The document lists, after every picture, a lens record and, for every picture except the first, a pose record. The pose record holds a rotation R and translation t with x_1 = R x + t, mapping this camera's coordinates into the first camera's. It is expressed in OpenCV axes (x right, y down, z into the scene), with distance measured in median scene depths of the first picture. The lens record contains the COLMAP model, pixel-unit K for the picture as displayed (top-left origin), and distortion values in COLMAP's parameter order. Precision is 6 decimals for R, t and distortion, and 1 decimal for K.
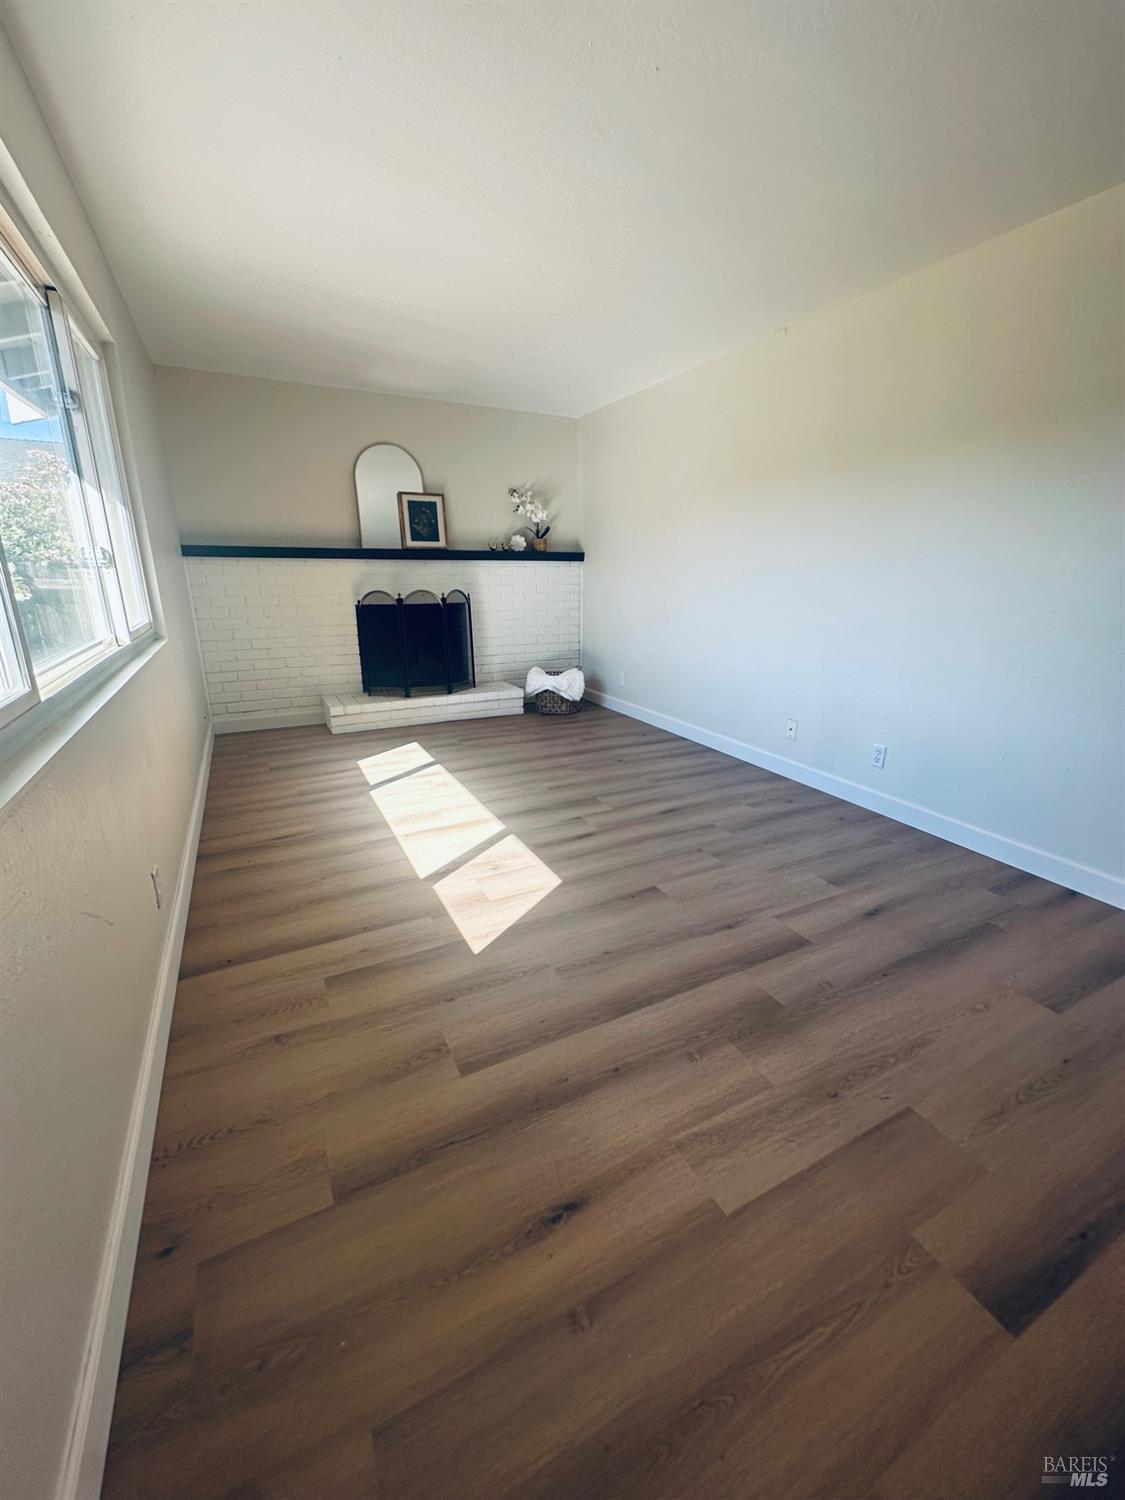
lens RADIAL K [[603.8, 0, 556.0], [0, 603.8, 754.3], [0, 0, 1]] dist [-0.000750, 0.000058]
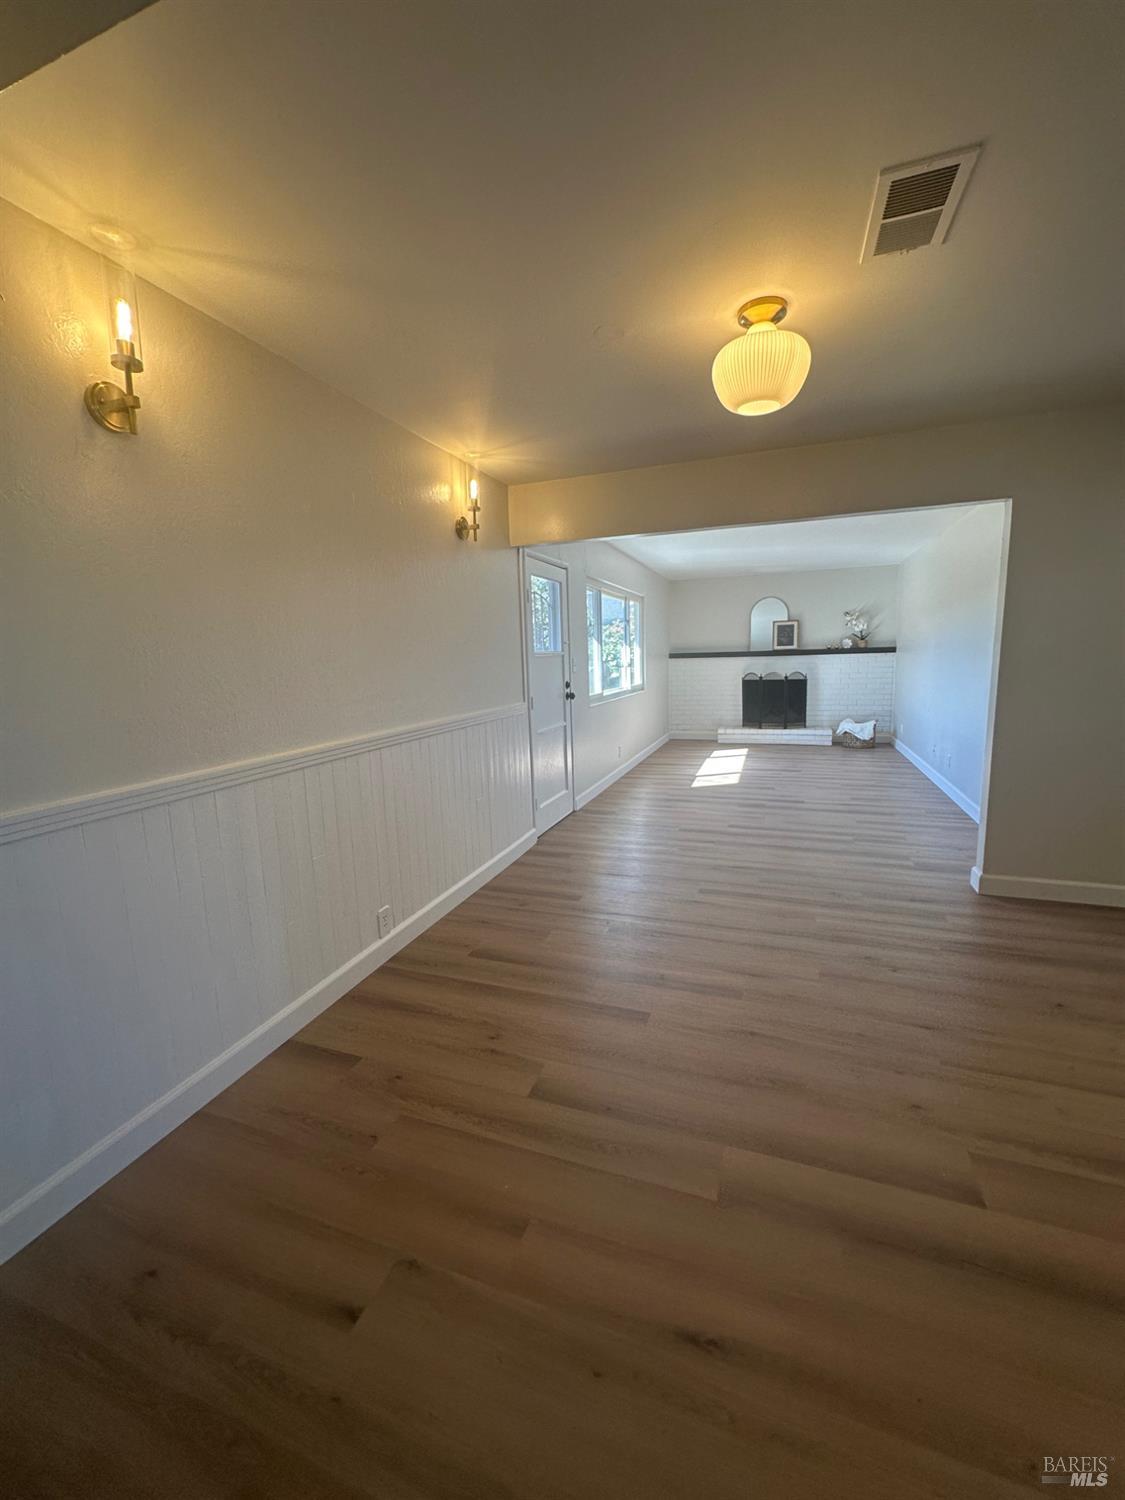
lens RADIAL K [[603.8, 0, 562.3], [0, 603.8, 748.3], [0, 0, 1]] dist [-0.000750, 0.000058]
pose [[0.685828, 0.083791, -0.722924, 0.642298], [-0.182816, 0.981333, -0.059693, 0.175135], [0.704427, 0.173101, 0.688345, -0.649341]]
